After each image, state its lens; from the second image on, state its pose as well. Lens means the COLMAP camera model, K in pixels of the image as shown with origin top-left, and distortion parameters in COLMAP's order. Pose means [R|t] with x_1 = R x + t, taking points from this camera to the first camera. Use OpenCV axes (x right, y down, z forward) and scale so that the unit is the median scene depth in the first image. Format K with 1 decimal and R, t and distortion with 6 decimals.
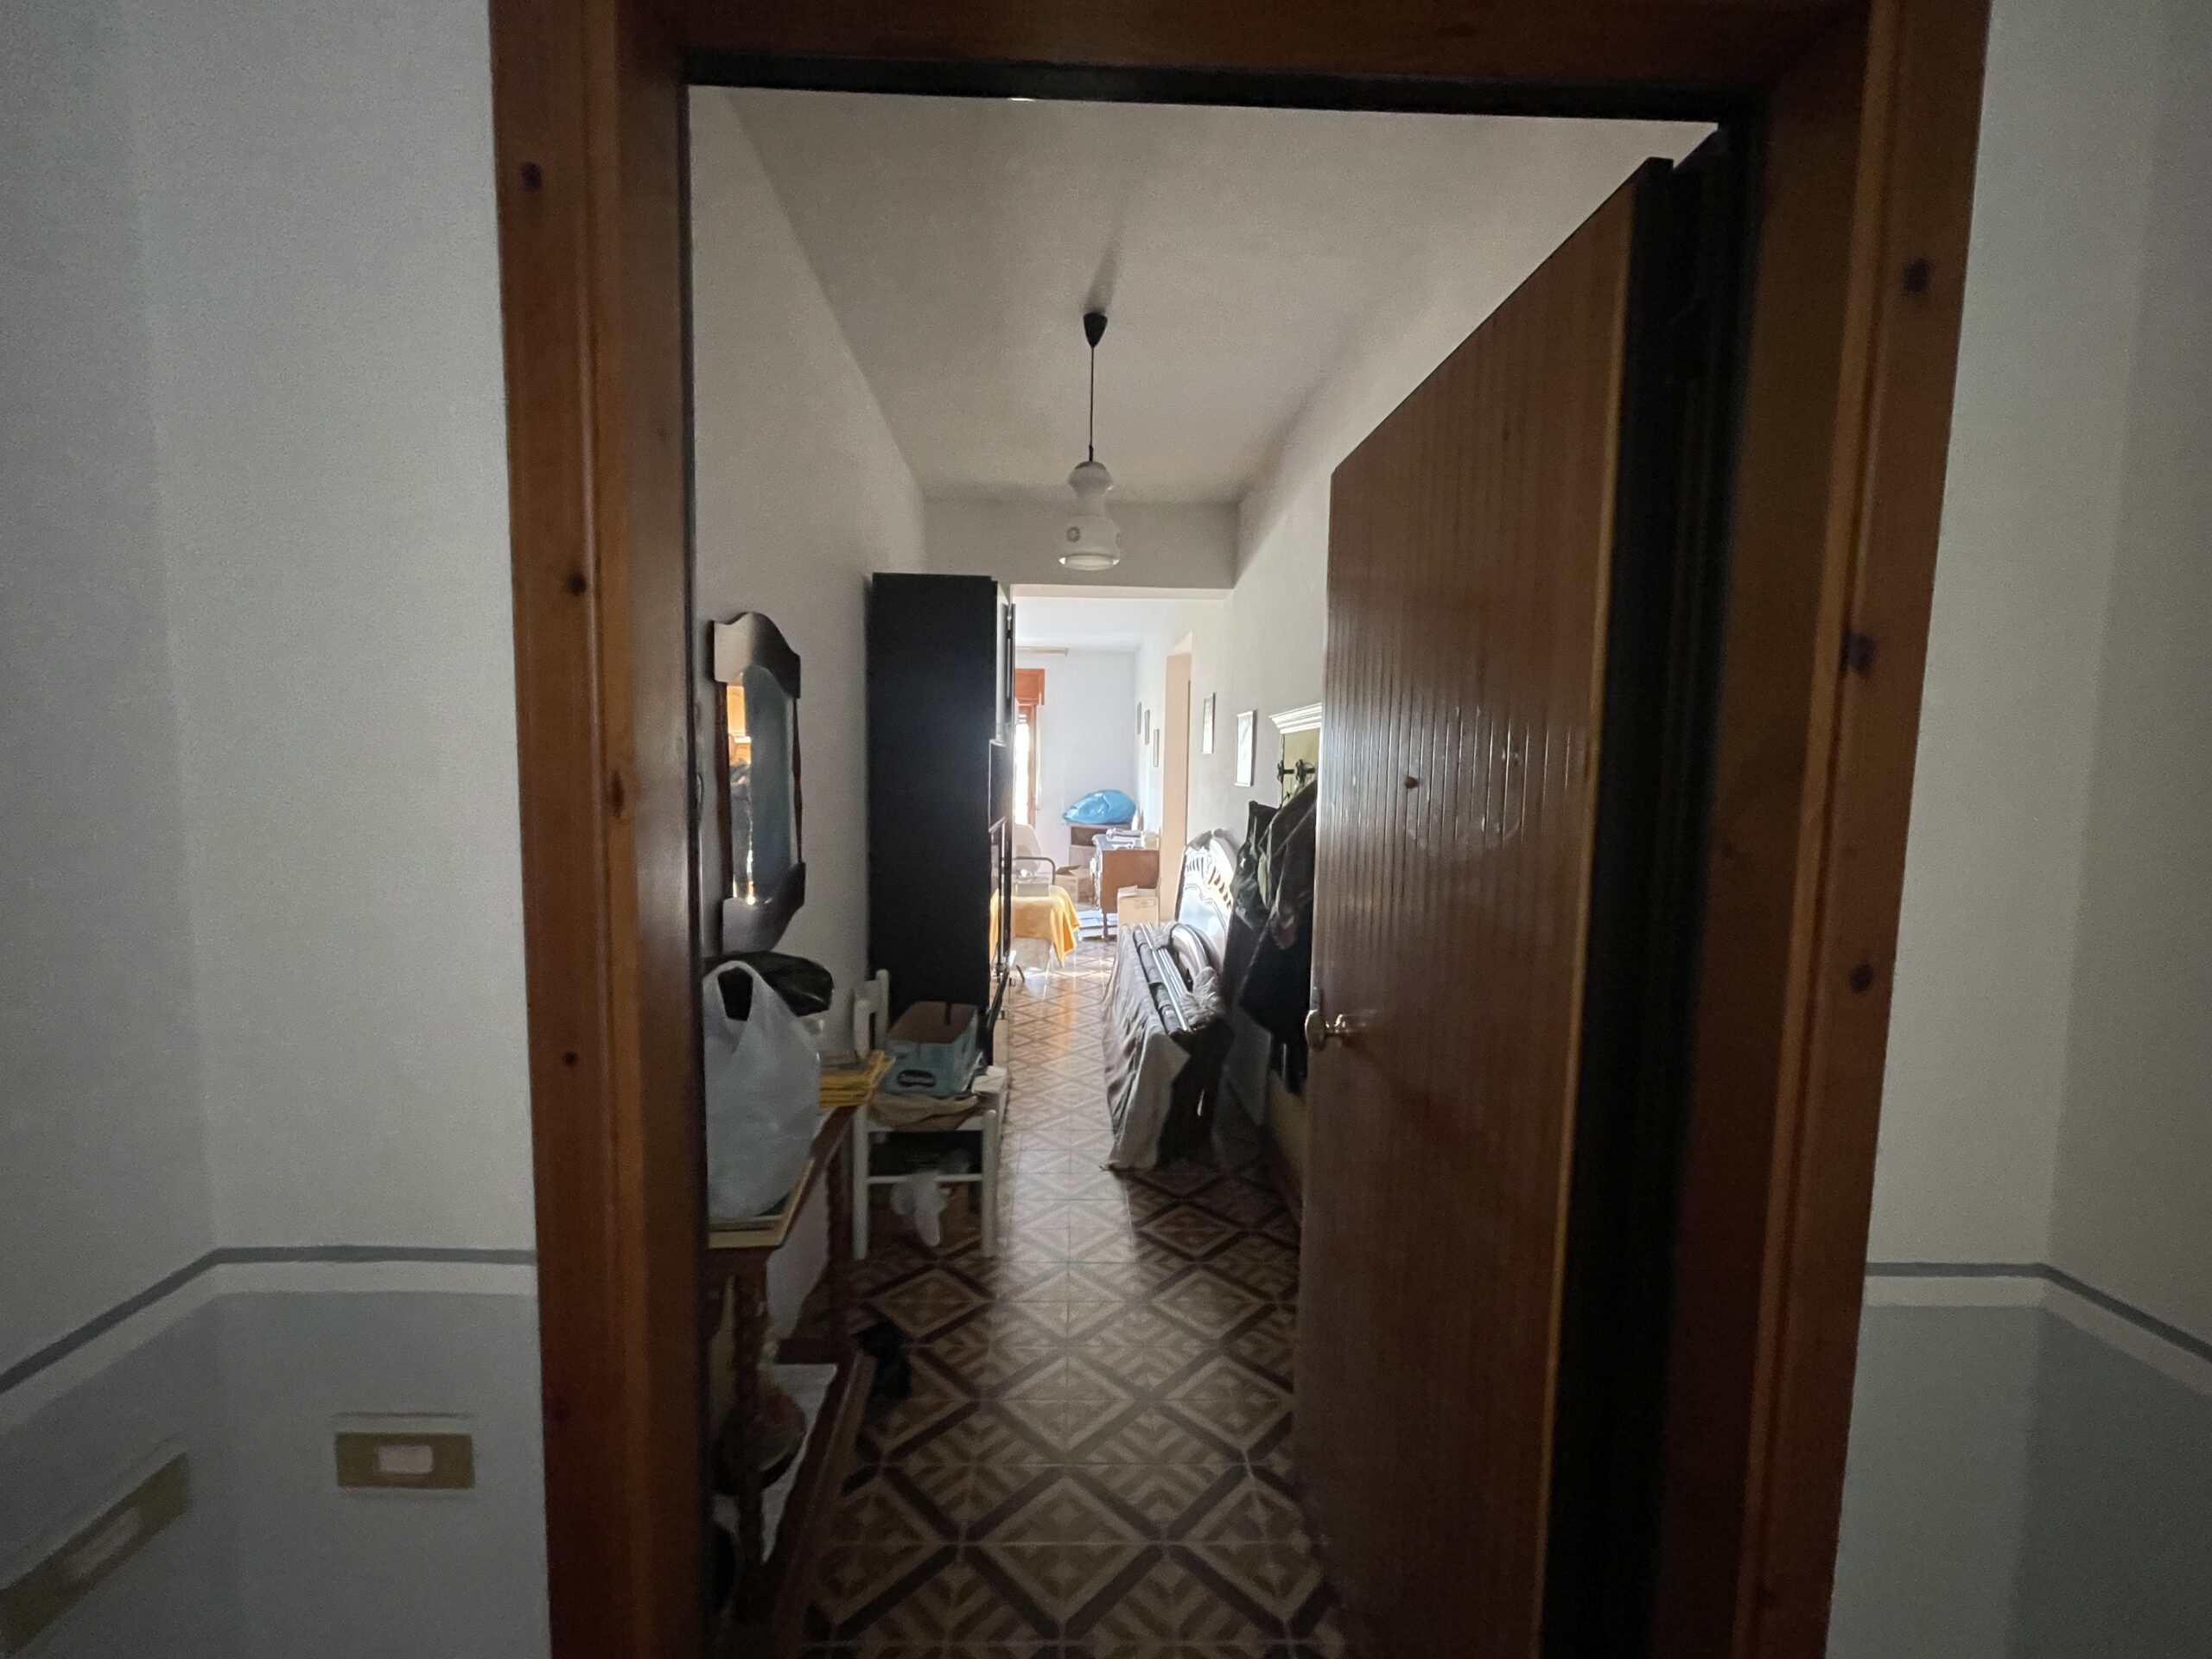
lens RADIAL K [[893.4, 0, 1086.8], [0, 893.4, 832.3], [0, 0, 1]] dist [0.001371, -0.000023]
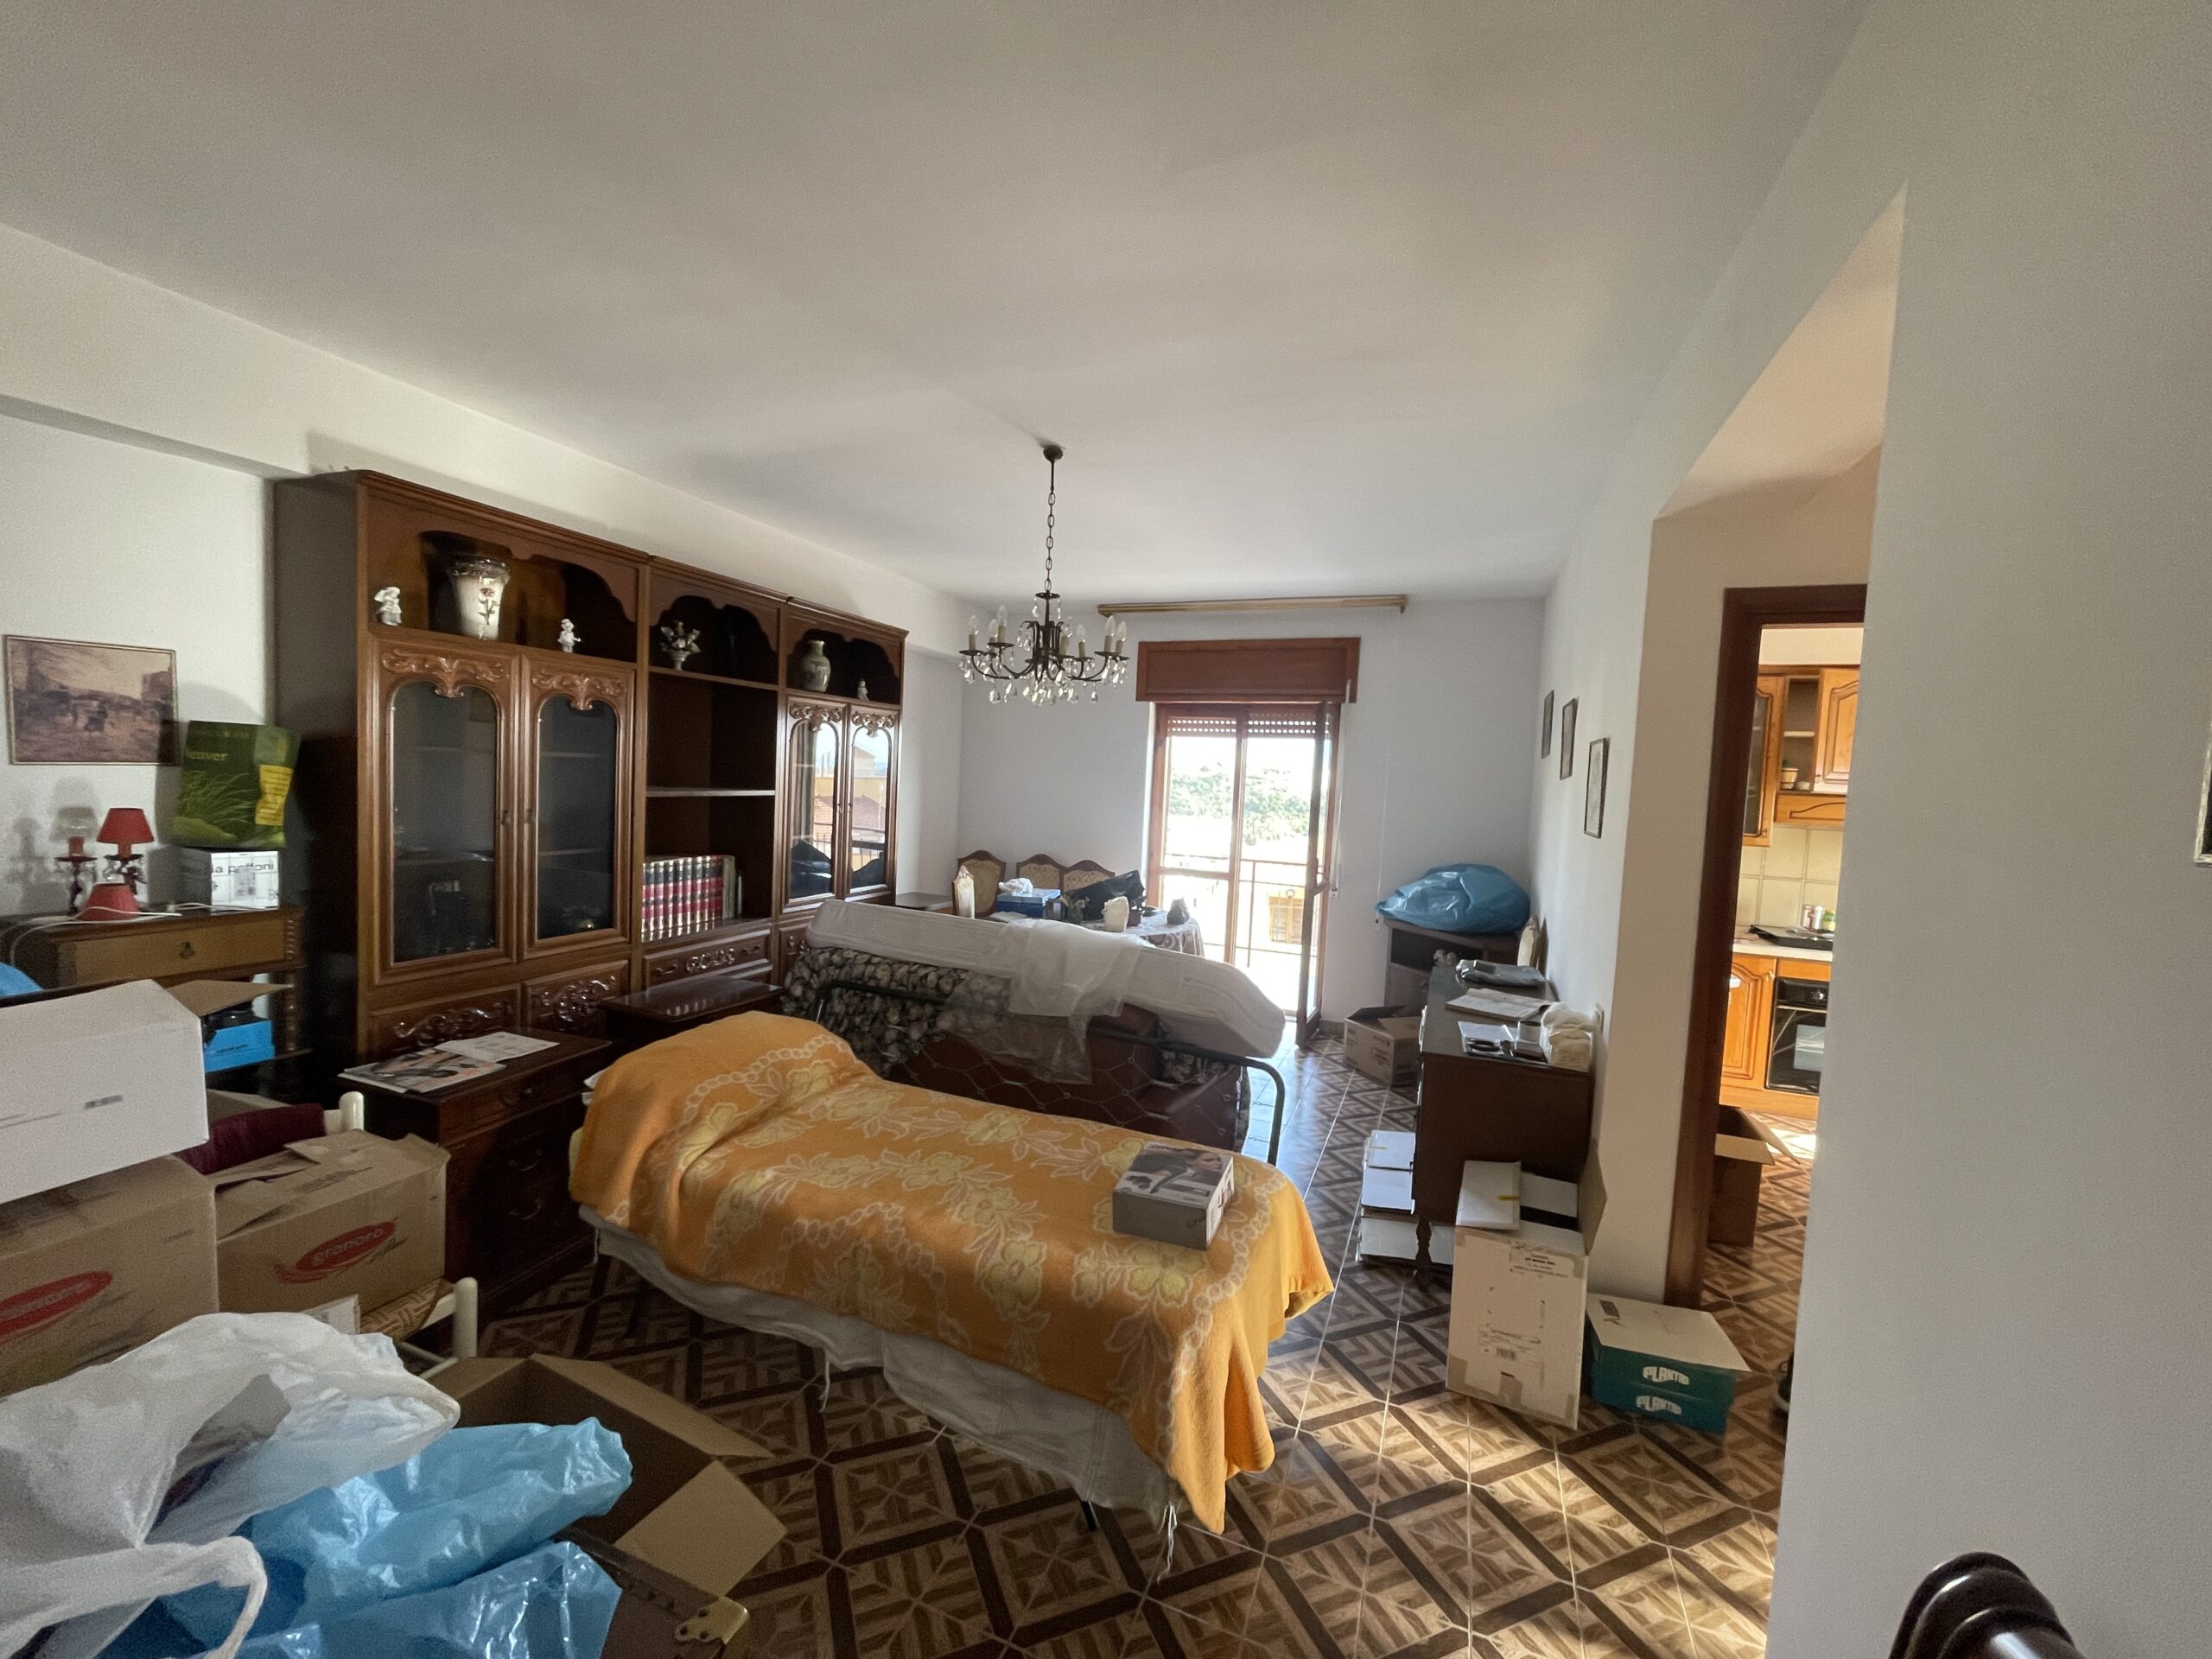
lens RADIAL K [[893.4, 0, 1086.8], [0, 893.4, 832.3], [0, 0, 1]] dist [0.001371, -0.000023]
pose [[0.917781, 0.053388, -0.393481, 0.026033], [-0.066597, 0.997580, -0.019982, -0.048271], [0.391462, 0.044544, 0.919115, 0.513523]]
